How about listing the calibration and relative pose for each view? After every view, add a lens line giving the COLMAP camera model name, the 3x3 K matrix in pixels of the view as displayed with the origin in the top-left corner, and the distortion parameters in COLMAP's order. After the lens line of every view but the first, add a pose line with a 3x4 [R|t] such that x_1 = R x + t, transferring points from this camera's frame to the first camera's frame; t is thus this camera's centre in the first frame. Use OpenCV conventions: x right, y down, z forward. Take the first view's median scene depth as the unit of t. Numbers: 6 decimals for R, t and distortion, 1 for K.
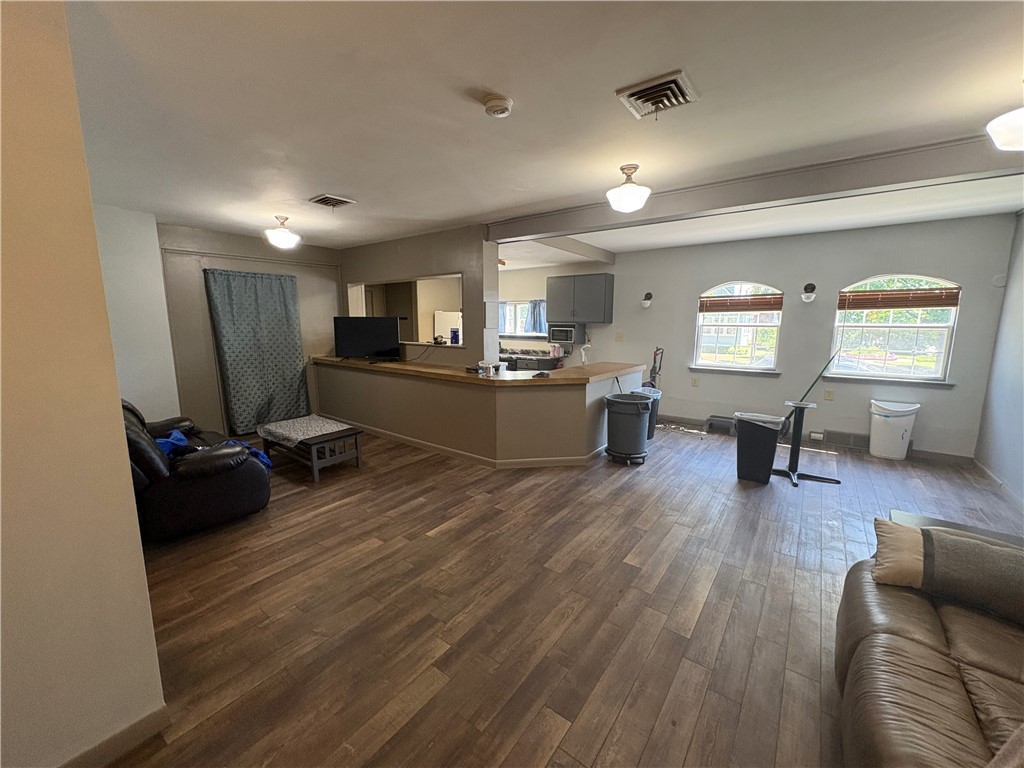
lens RADIAL K [[410.4, 0, 512.5], [0, 410.4, 384.8], [0, 0, 1]] dist [-0.001415, -0.000354]
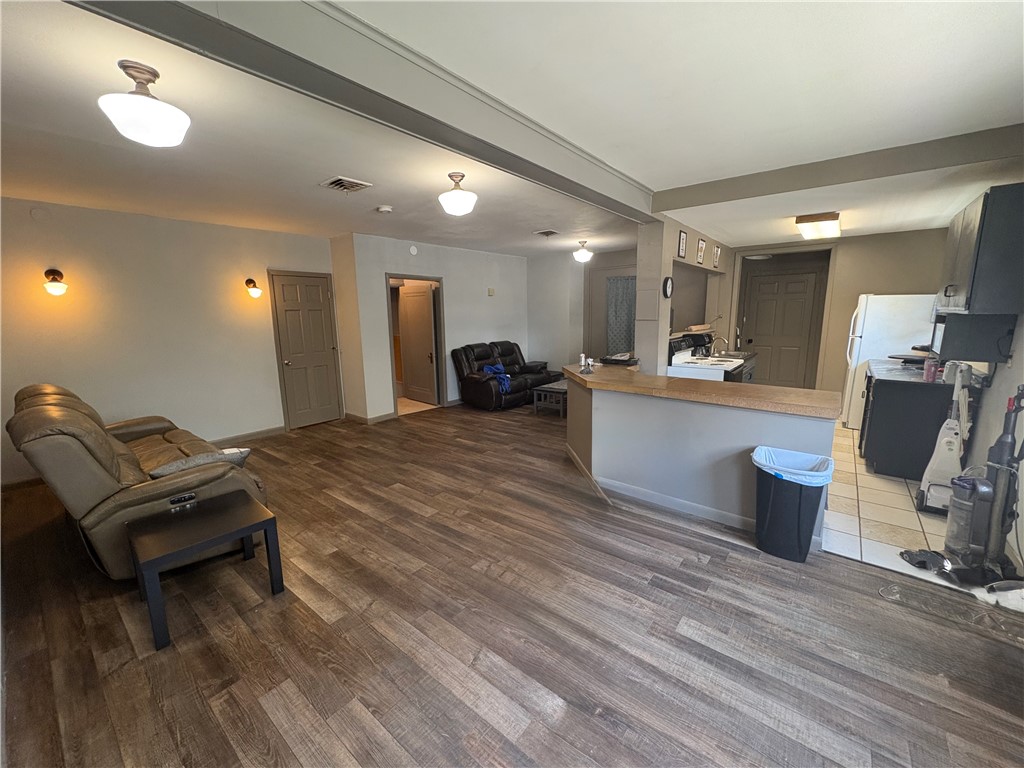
lens RADIAL K [[410.4, 0, 511.6], [0, 410.4, 386.3], [0, 0, 1]] dist [-0.001415, -0.000354]
pose [[-0.044229, 0.176136, -0.983372, 1.501575], [-0.140280, 0.973488, 0.180675, -0.199814], [0.989124, 0.145938, -0.018348, 1.283417]]
